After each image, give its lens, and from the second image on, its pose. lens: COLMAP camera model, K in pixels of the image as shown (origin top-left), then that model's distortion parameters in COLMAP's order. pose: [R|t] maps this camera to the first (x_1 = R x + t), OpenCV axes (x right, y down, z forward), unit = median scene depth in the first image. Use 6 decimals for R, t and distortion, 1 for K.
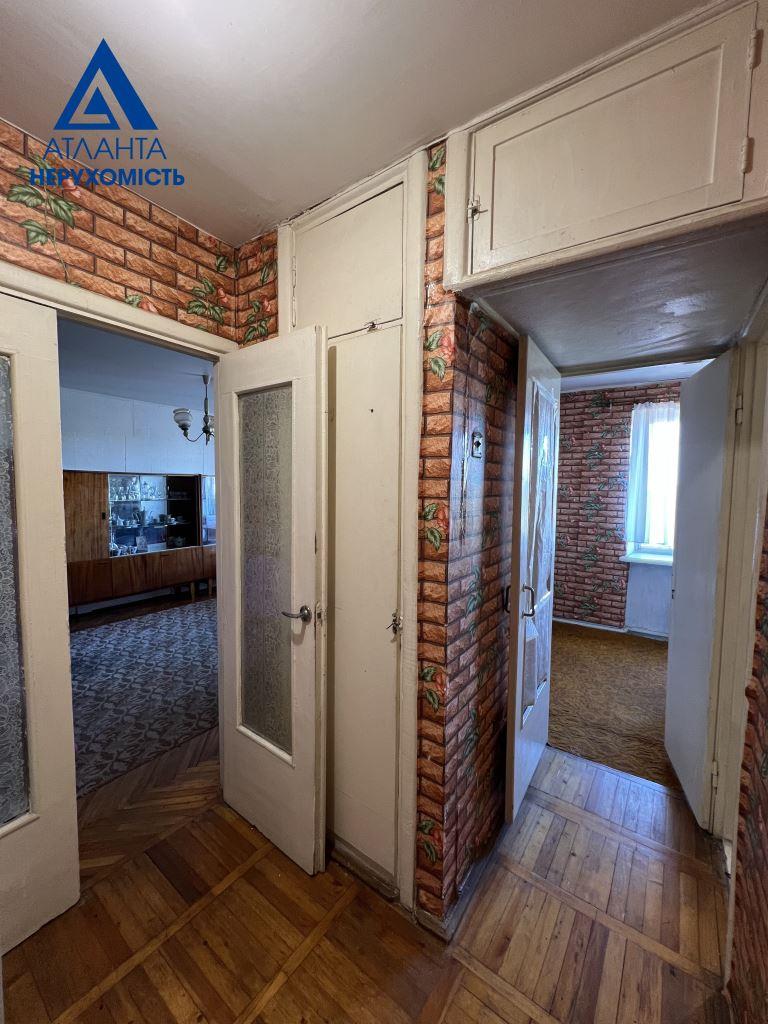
lens RADIAL K [[410.1, 0, 381.5], [0, 410.1, 513.0], [0, 0, 1]] dist [-0.002052, 0.000501]
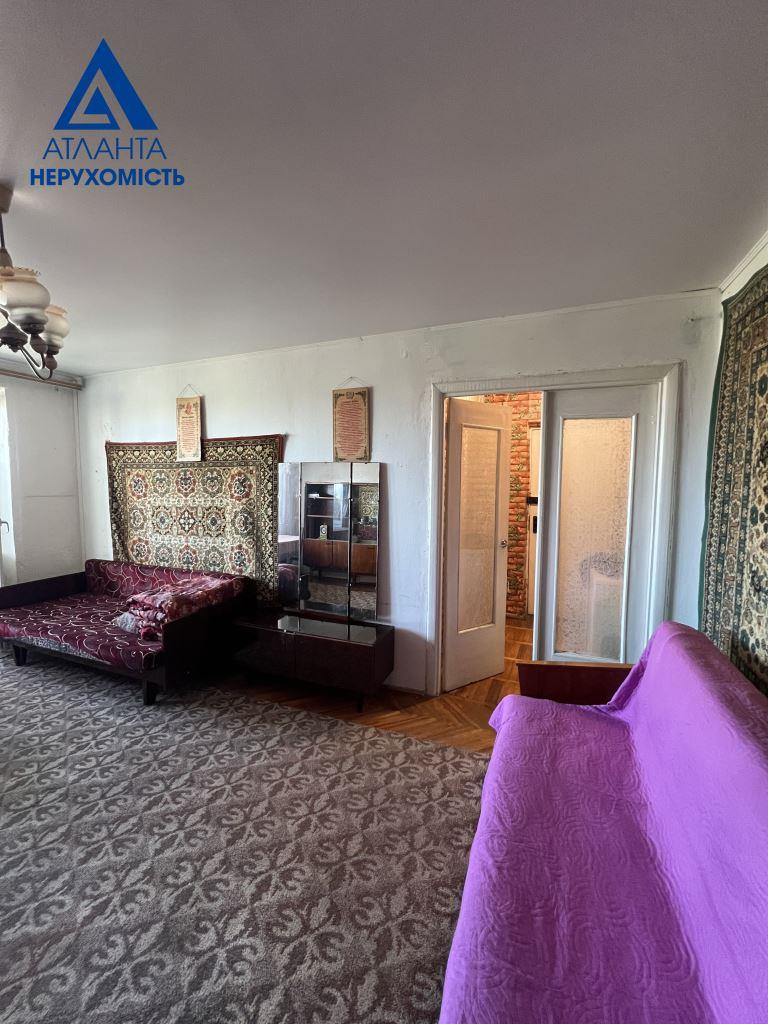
lens RADIAL K [[410.1, 0, 383.3], [0, 410.1, 513.2], [0, 0, 1]] dist [-0.002052, 0.000501]
pose [[-0.213632, -0.089224, 0.972831, -2.245351], [0.057891, 0.992914, 0.103778, -0.152870], [-0.975197, 0.078488, -0.206953, 1.914819]]
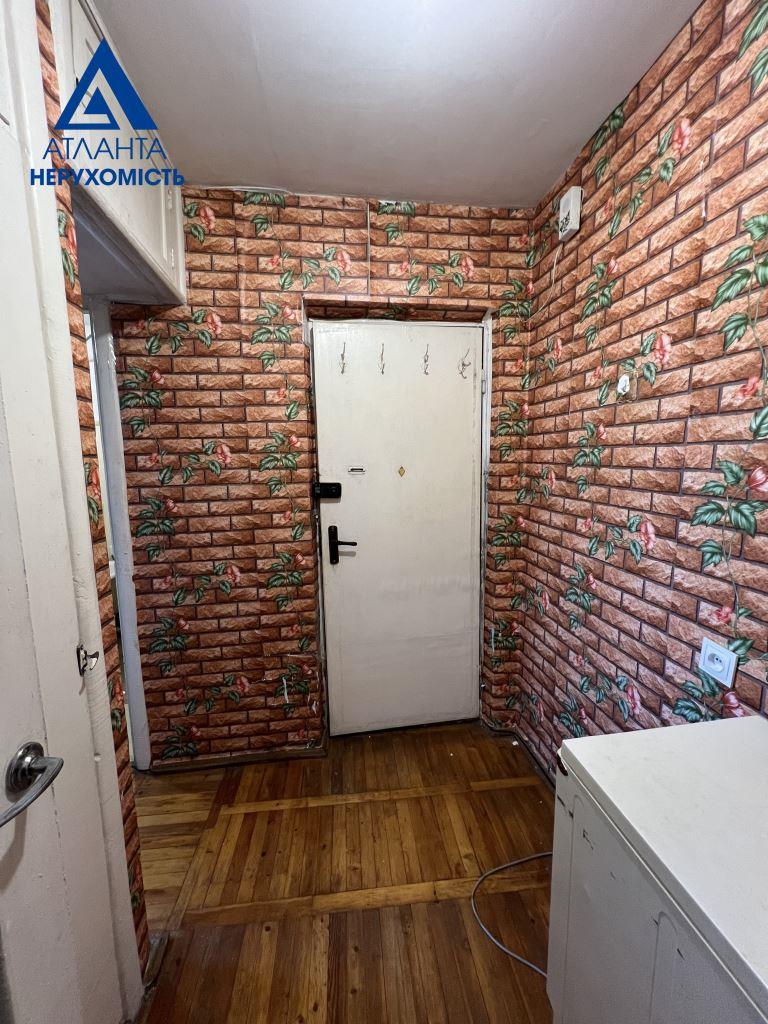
lens RADIAL K [[410.1, 0, 381.3], [0, 410.1, 513.5], [0, 0, 1]] dist [-0.002052, 0.000501]
pose [[-0.674433, -0.103519, 0.731043, -0.666884], [0.055555, 0.980201, 0.190054, -0.040606], [-0.736243, 0.168791, -0.655329, 0.976806]]
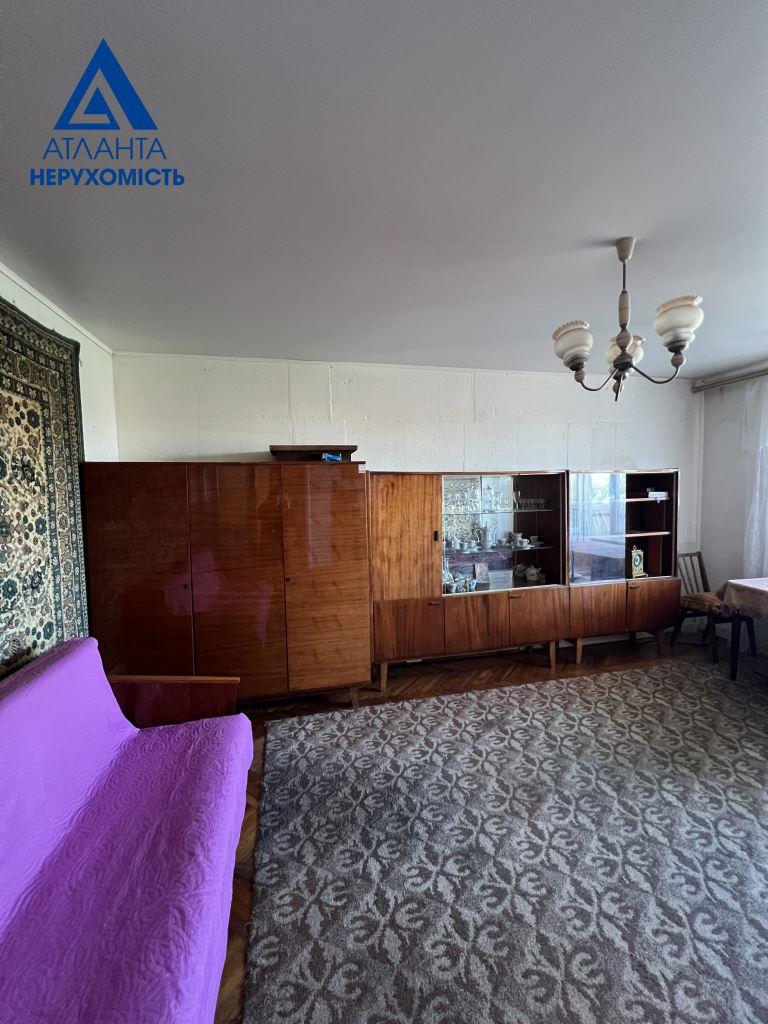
lens RADIAL K [[410.1, 0, 382.0], [0, 410.1, 512.6], [0, 0, 1]] dist [-0.002052, 0.000501]
pose [[0.731115, 0.010623, -0.682172, -0.792995], [-0.016411, 0.999863, -0.002017, -0.086884], [0.682057, 0.012670, 0.731189, 1.255320]]
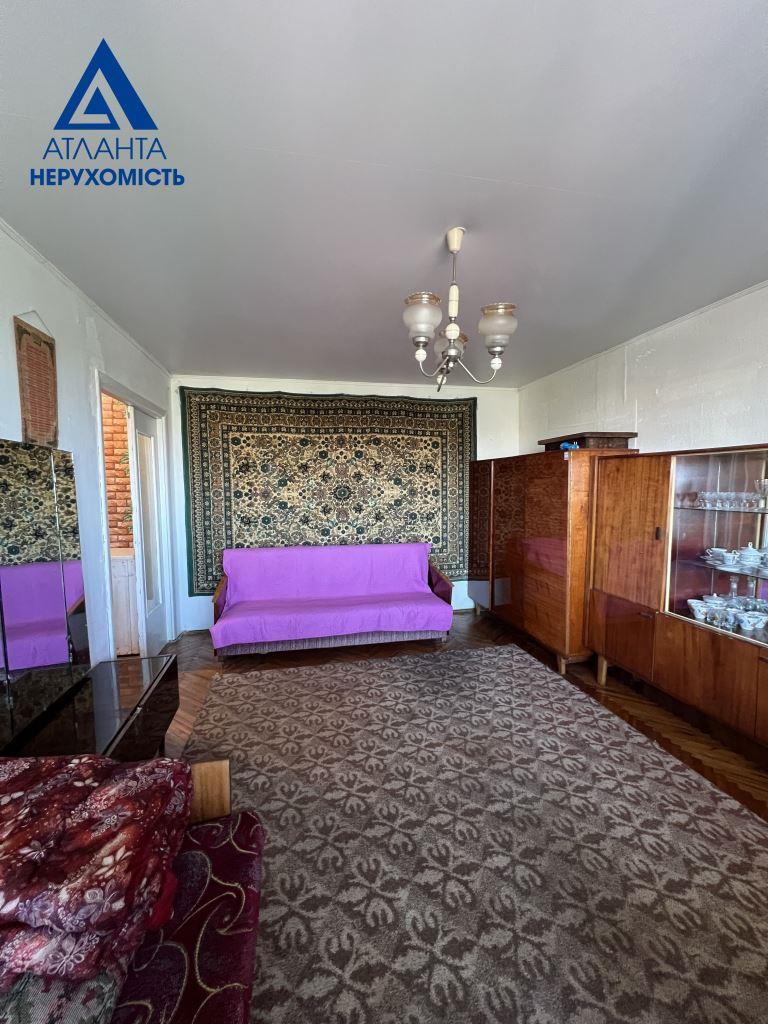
lens RADIAL K [[410.1, 0, 382.7], [0, 410.1, 510.7], [0, 0, 1]] dist [-0.002052, 0.000501]
pose [[-0.688216, 0.043004, -0.724230, -0.076091], [-0.044900, 0.993804, 0.101679, -0.183652], [0.724115, 0.102495, -0.682021, 3.245053]]
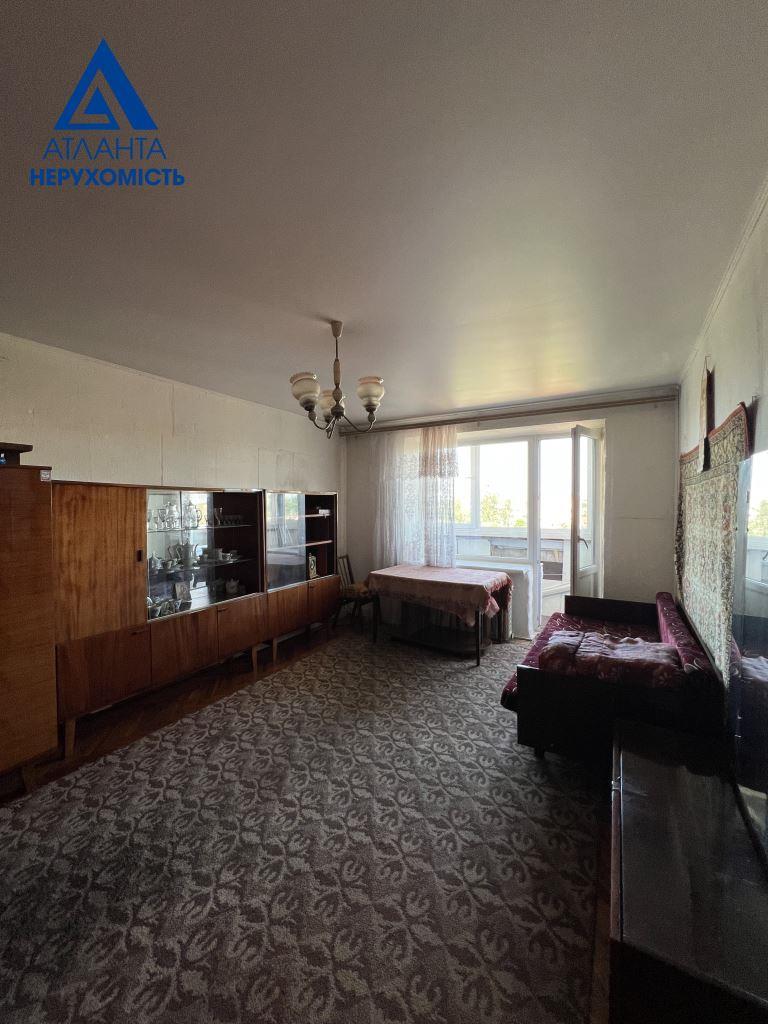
lens RADIAL K [[410.1, 0, 382.3], [0, 410.1, 512.7], [0, 0, 1]] dist [-0.002052, 0.000501]
pose [[0.997449, -0.016657, 0.069411, -1.029803], [0.019898, 0.998731, -0.046262, -0.065485], [-0.068552, 0.047525, 0.996515, 1.021775]]
